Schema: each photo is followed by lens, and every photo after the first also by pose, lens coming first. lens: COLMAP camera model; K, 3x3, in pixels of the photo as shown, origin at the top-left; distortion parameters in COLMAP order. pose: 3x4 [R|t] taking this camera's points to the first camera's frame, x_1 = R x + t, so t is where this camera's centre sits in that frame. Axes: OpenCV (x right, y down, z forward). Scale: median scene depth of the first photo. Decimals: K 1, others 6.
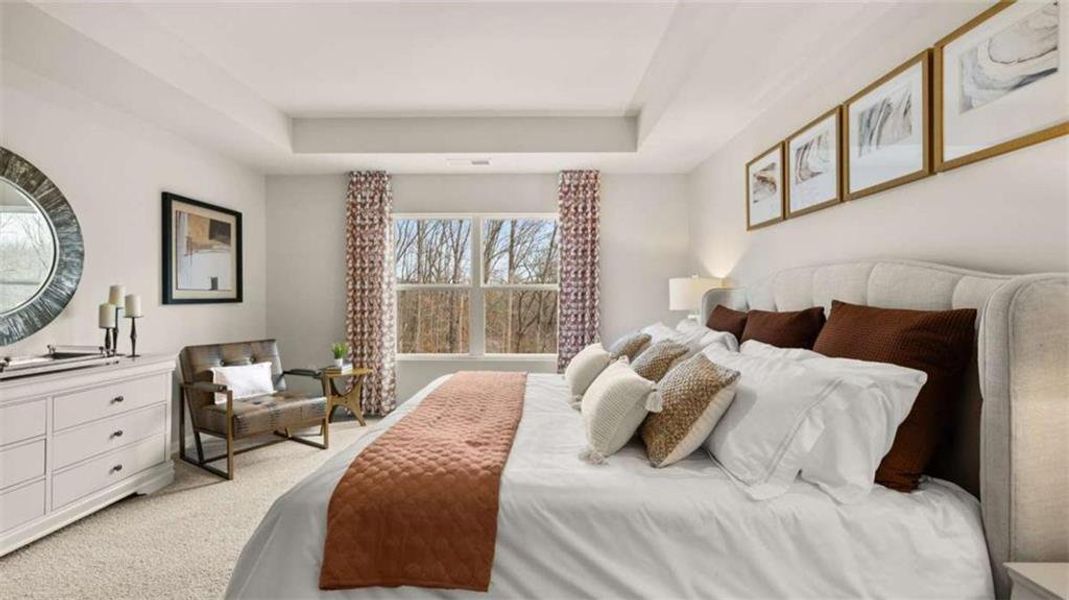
lens RADIAL K [[447.5, 0, 533.3], [0, 447.5, 297.6], [0, 0, 1]] dist [-0.001019, 0.000068]
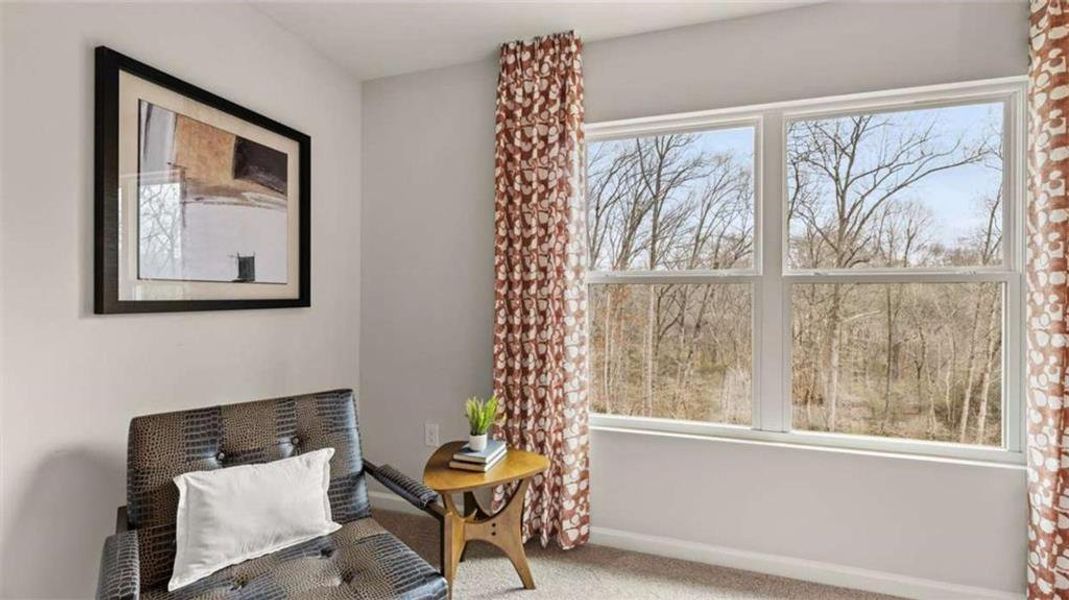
lens RADIAL K [[447.5, 0, 533.3], [0, 447.5, 297.6], [0, 0, 1]] dist [-0.001019, 0.000068]
pose [[0.958235, 0.005928, -0.285920, -0.234385], [-0.005504, 0.999982, 0.002285, -0.002351], [0.285928, -0.000616, 0.958251, 0.537134]]
